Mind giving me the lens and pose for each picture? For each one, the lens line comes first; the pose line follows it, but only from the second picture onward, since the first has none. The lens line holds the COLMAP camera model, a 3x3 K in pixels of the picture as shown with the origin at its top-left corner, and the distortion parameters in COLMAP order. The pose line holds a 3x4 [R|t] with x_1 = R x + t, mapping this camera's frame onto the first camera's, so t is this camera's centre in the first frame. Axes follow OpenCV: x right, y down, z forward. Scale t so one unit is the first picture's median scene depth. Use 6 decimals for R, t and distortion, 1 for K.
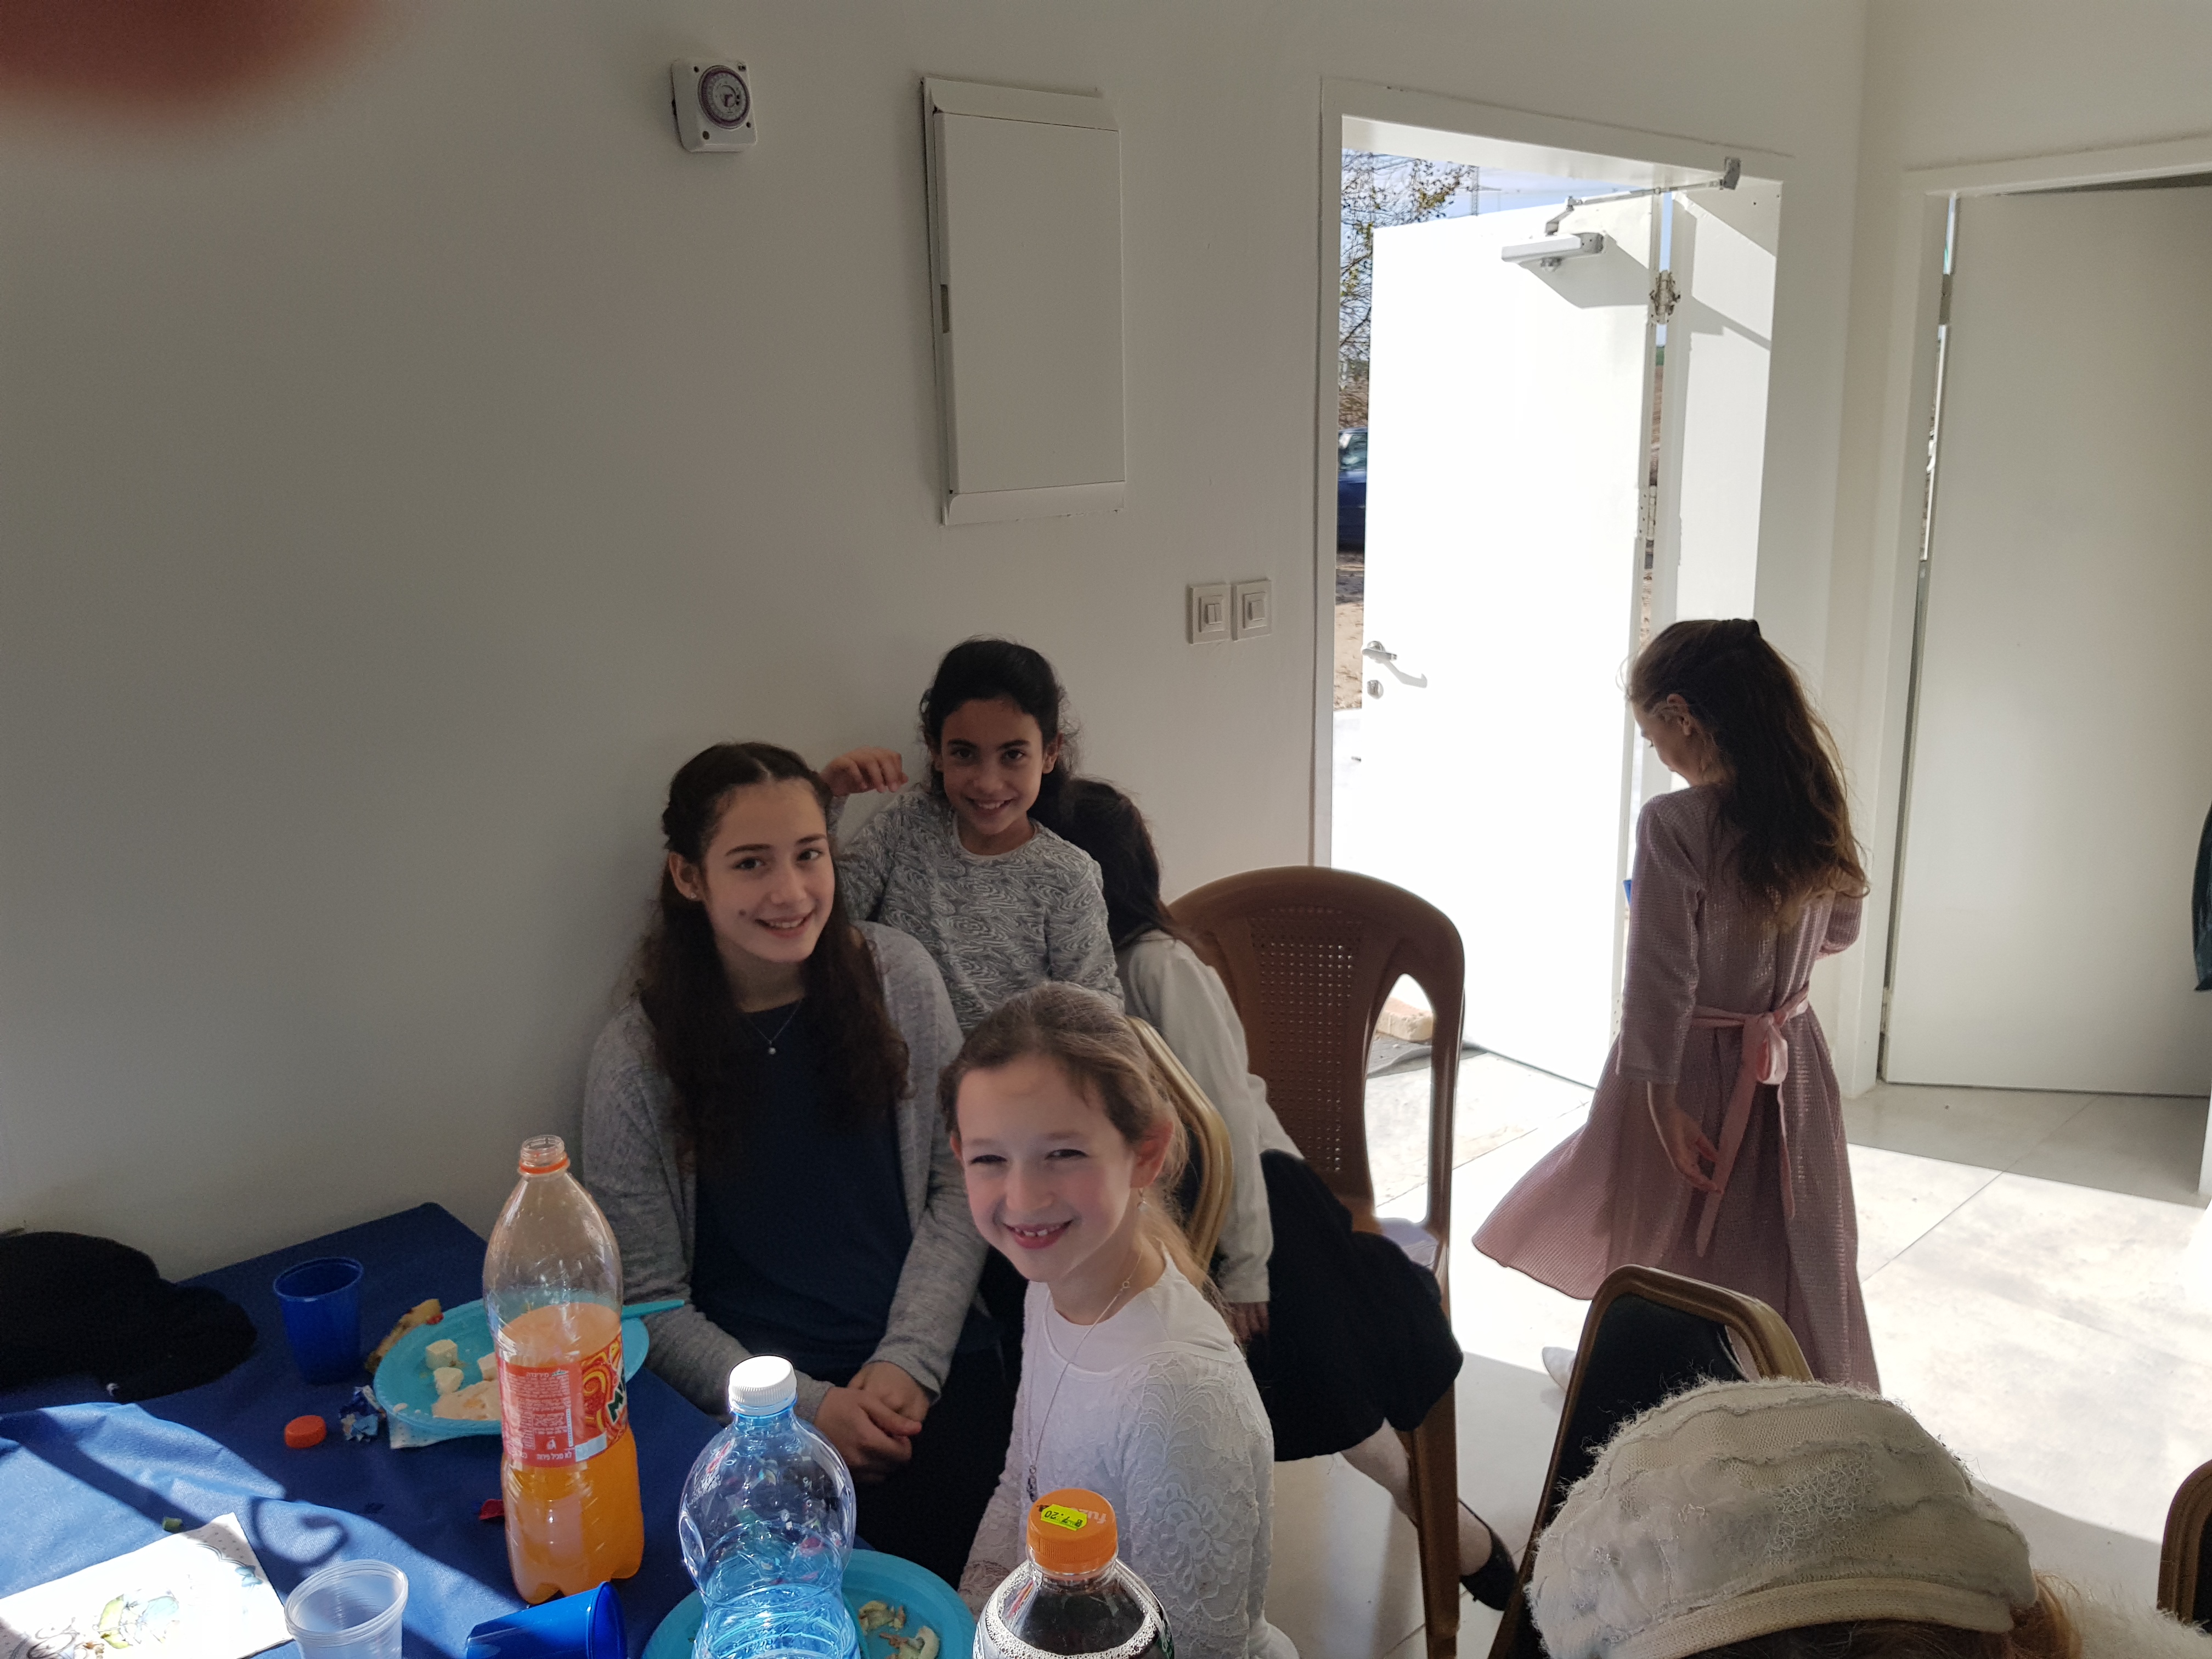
lens RADIAL K [[1691.2, 0, 1043.9], [0, 1691.2, 820.3], [0, 0, 1]] dist [0.052451, -0.120799]
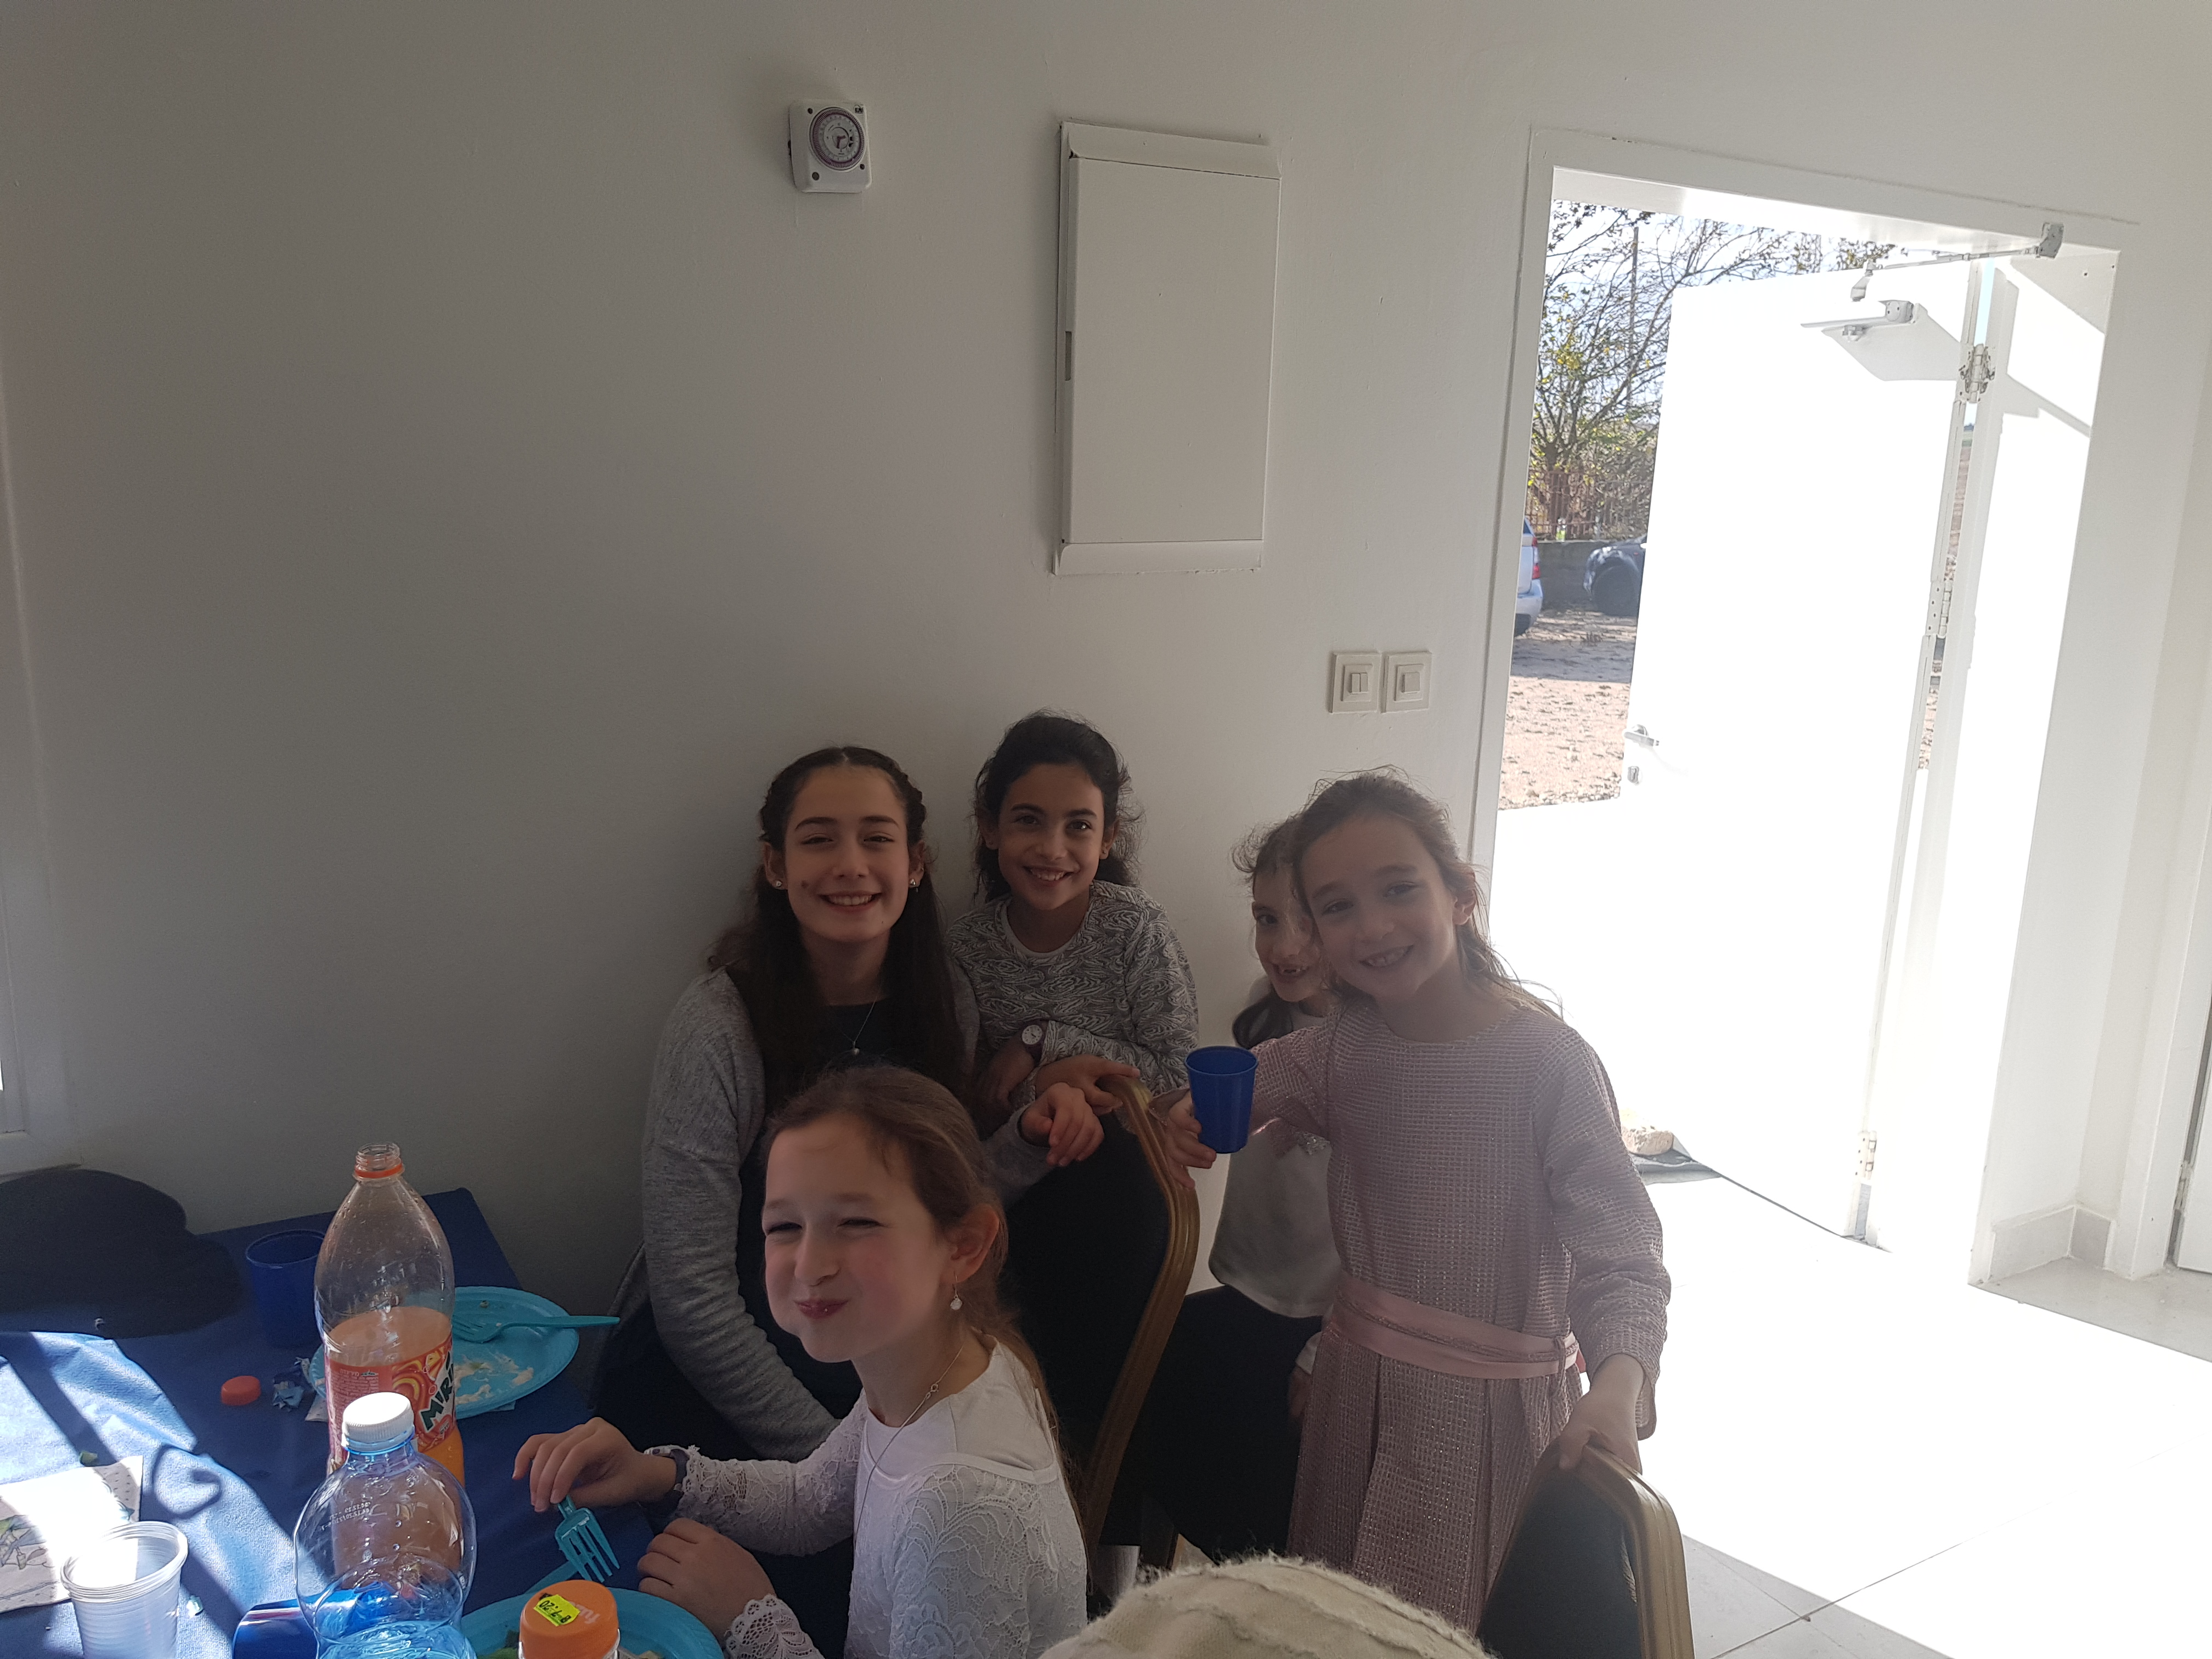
lens RADIAL K [[1689.1, 0, 1101.9], [0, 1689.1, 849.6], [0, 0, 1]] dist [0.039798, -0.084275]
pose [[0.976592, 0.093123, -0.193899, 0.112767], [-0.094759, 0.995500, 0.000838, -0.011521], [0.193105, 0.017555, 0.981021, 0.027508]]
